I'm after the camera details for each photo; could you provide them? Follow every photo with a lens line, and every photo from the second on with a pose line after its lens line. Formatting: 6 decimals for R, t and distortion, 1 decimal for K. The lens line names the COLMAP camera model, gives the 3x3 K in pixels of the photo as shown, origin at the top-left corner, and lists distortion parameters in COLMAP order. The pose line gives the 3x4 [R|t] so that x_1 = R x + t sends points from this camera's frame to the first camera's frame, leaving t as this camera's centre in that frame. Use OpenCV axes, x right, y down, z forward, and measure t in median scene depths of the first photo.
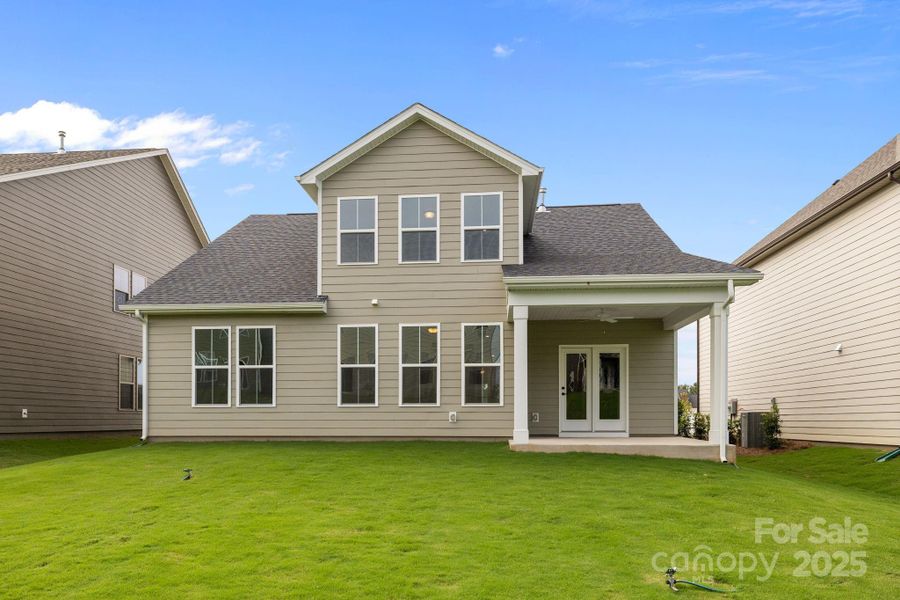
lens RADIAL K [[634.1, 0, 453.0], [0, 634.1, 418.7], [0, 0, 1]] dist [-0.010018, 0.012655]
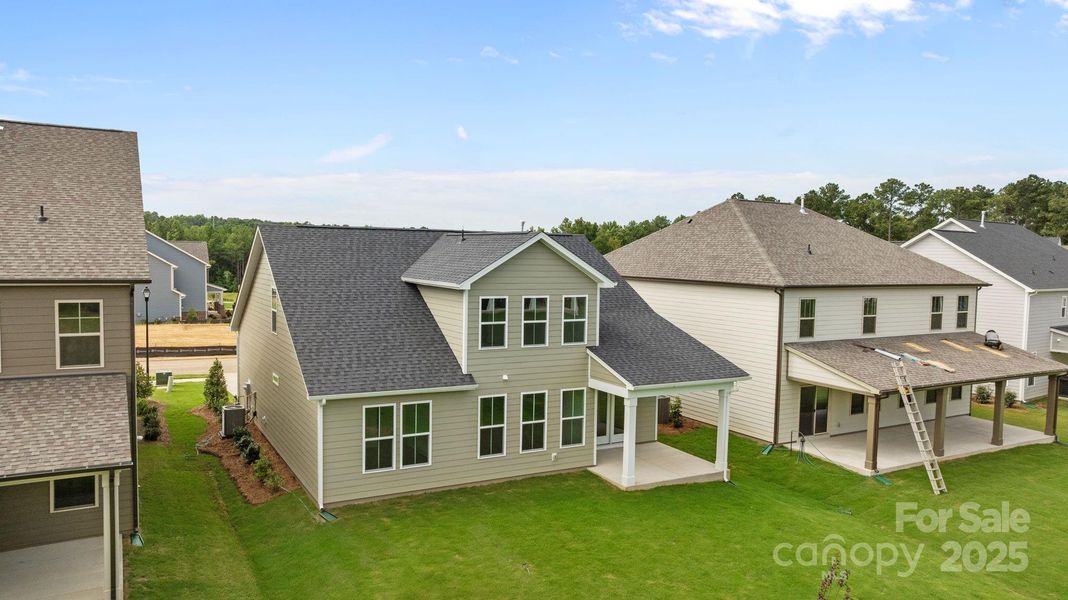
lens RADIAL K [[750.9, 0, 526.2], [0, 750.9, 310.4], [0, 0, 1]] dist [-0.012791, -0.012832]
pose [[0.836588, -0.023747, 0.547318, -0.921009], [-0.018886, 0.997216, 0.072134, -0.429874], [-0.547507, -0.070683, 0.833811, -0.300014]]
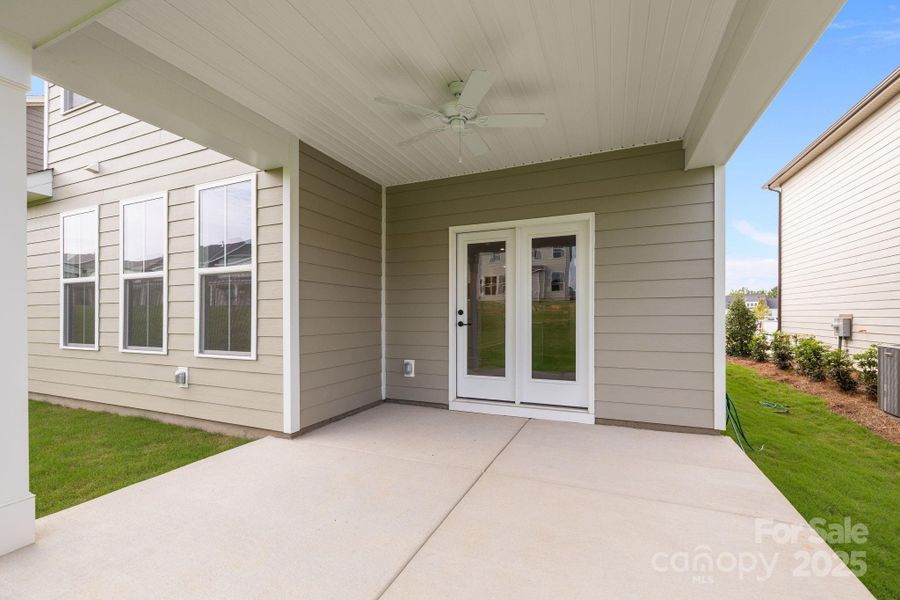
lens RADIAL K [[384.9, 0, 449.2], [0, 384.9, 318.0], [0, 0, 1]] dist [0.001116, 0.000116]
pose [[0.945169, 0.001745, -0.326576, 0.289508], [0.000090, 0.999984, 0.005602, -0.049459], [0.326581, -0.005324, 0.945154, 0.769469]]
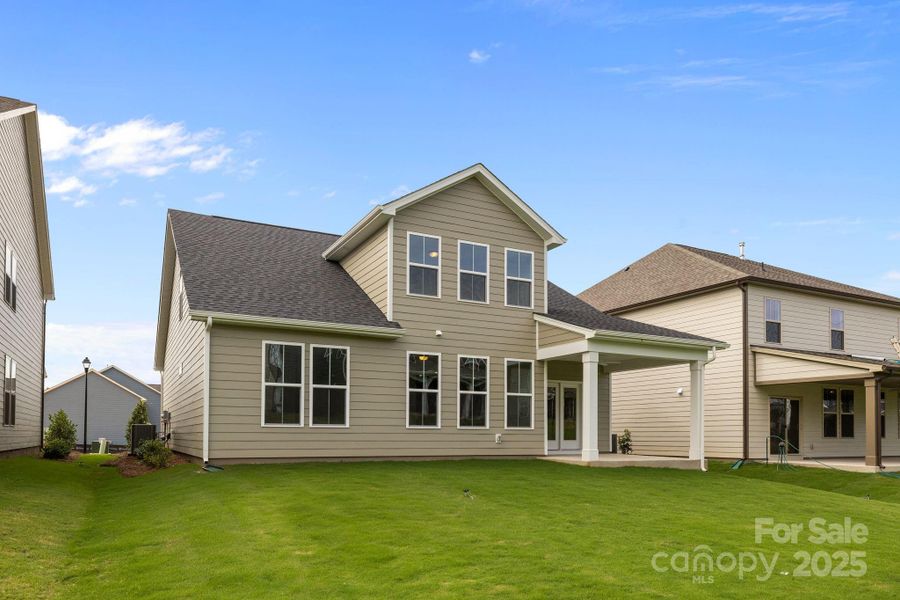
lens RADIAL K [[634.1, 0, 439.6], [0, 634.1, 424.9], [0, 0, 1]] dist [-0.010018, 0.012655]
pose [[0.853648, 0.015544, 0.520619, -0.682915], [-0.006277, 0.999789, -0.019558, -0.004041], [-0.520813, 0.013427, 0.853565, 0.066202]]
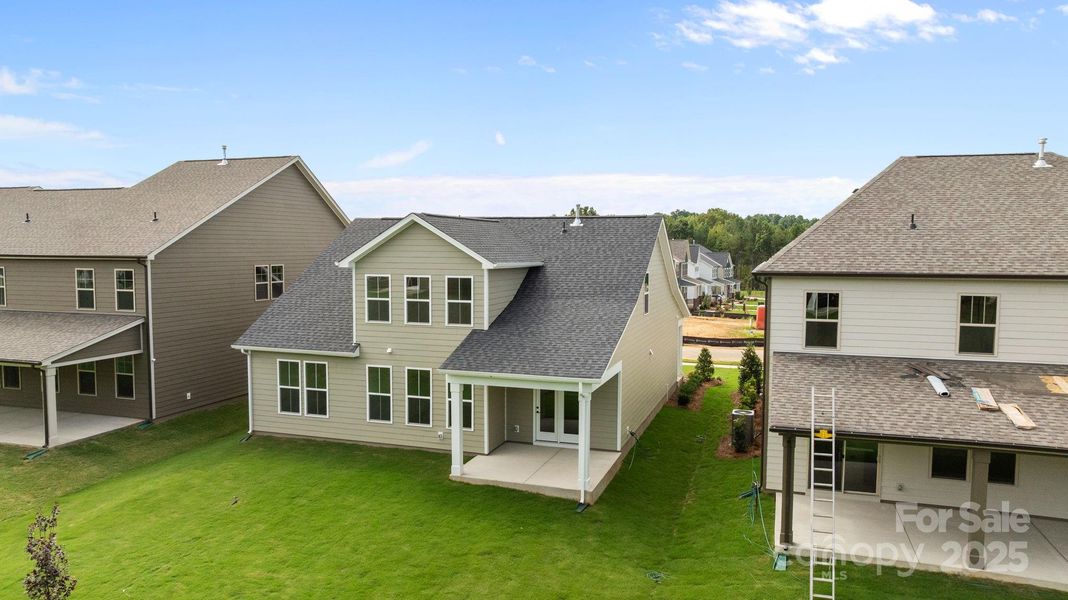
lens RADIAL K [[750.9, 0, 535.5], [0, 750.9, 299.5], [0, 0, 1]] dist [-0.012791, -0.012832]
pose [[0.968823, 0.022792, -0.246704, 0.592812], [-0.004987, 0.997352, 0.072558, -0.415071], [0.247704, -0.069066, 0.966371, -0.515190]]
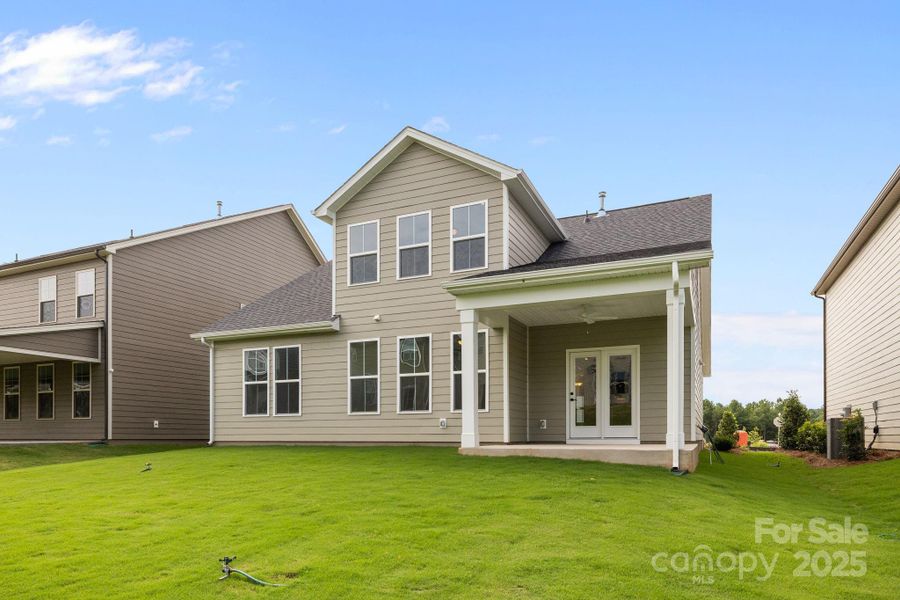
lens RADIAL K [[592.2, 0, 444.8], [0, 592.2, 438.9], [0, 0, 1]] dist [-0.011507, -0.001488]
pose [[0.939043, 0.001497, -0.343797, 0.330127], [0.000024, 0.999990, 0.004418, 0.018322], [0.343800, -0.004157, 0.939034, 0.088708]]
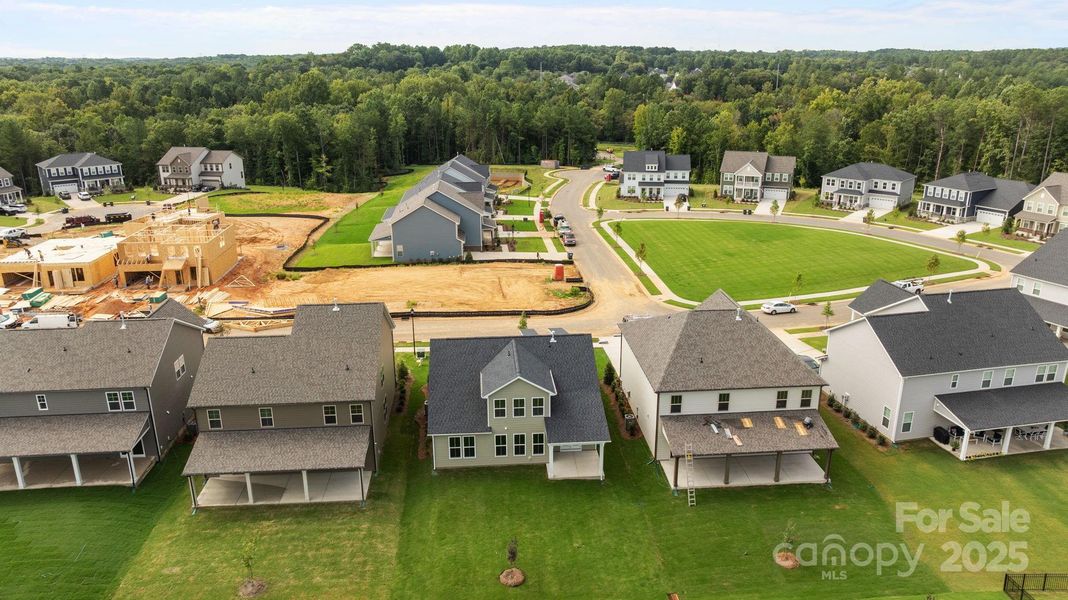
lens RADIAL K [[750.9, 0, 531.6], [0, 750.9, 298.4], [0, 0, 1]] dist [-0.012791, -0.012832]
pose [[0.988945, -0.050081, 0.139569, -0.496979], [0.004298, 0.950524, 0.310621, -2.016647], [-0.148220, -0.306588, 0.940231, -2.454531]]
